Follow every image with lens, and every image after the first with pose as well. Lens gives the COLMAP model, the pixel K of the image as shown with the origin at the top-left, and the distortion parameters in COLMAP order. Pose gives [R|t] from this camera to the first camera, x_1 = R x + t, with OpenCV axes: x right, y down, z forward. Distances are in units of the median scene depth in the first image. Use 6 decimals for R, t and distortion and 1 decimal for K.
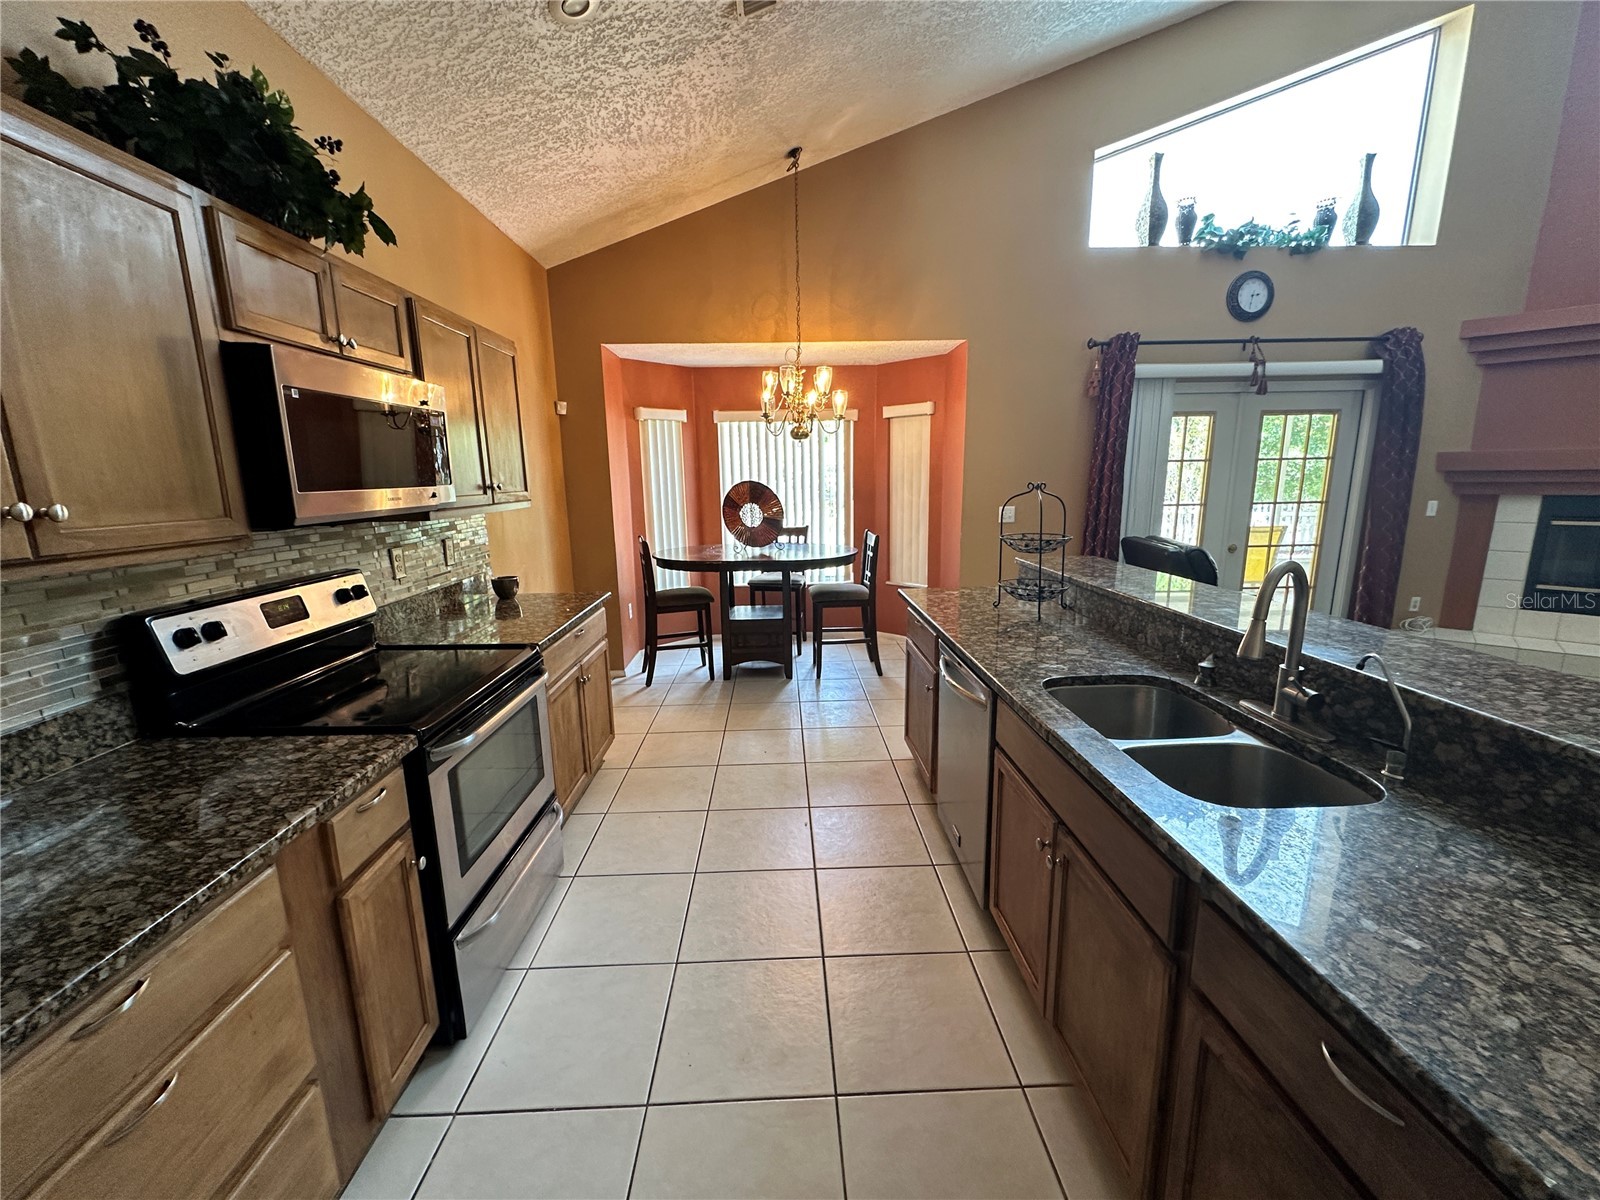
lens RADIAL K [[639.8, 0, 798.1], [0, 639.8, 602.7], [0, 0, 1]] dist [-0.003339, 0.001276]
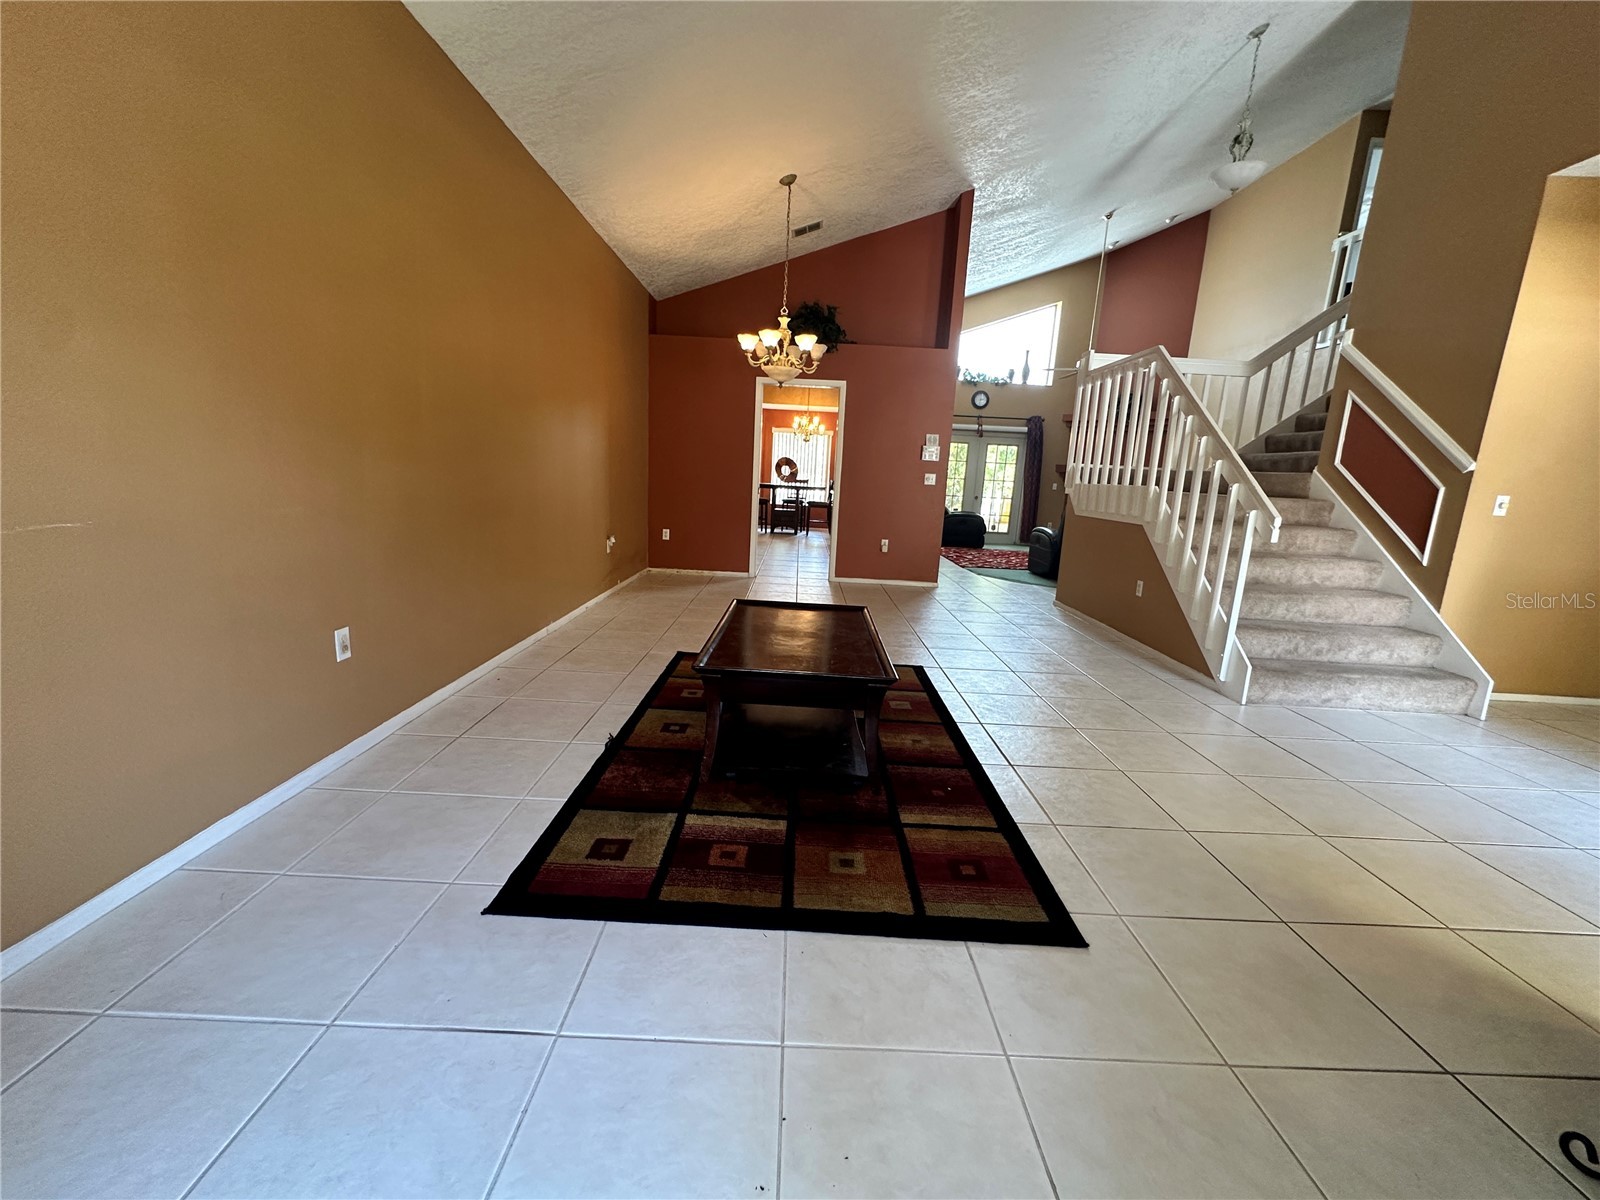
lens RADIAL K [[639.8, 0, 802.1], [0, 639.8, 601.5], [0, 0, 1]] dist [-0.003339, 0.001276]
pose [[0.997176, 0.073199, -0.016795, 0.078312], [-0.073235, 0.997313, -0.001554, 0.409389], [0.016636, 0.002779, 0.999858, -1.651425]]
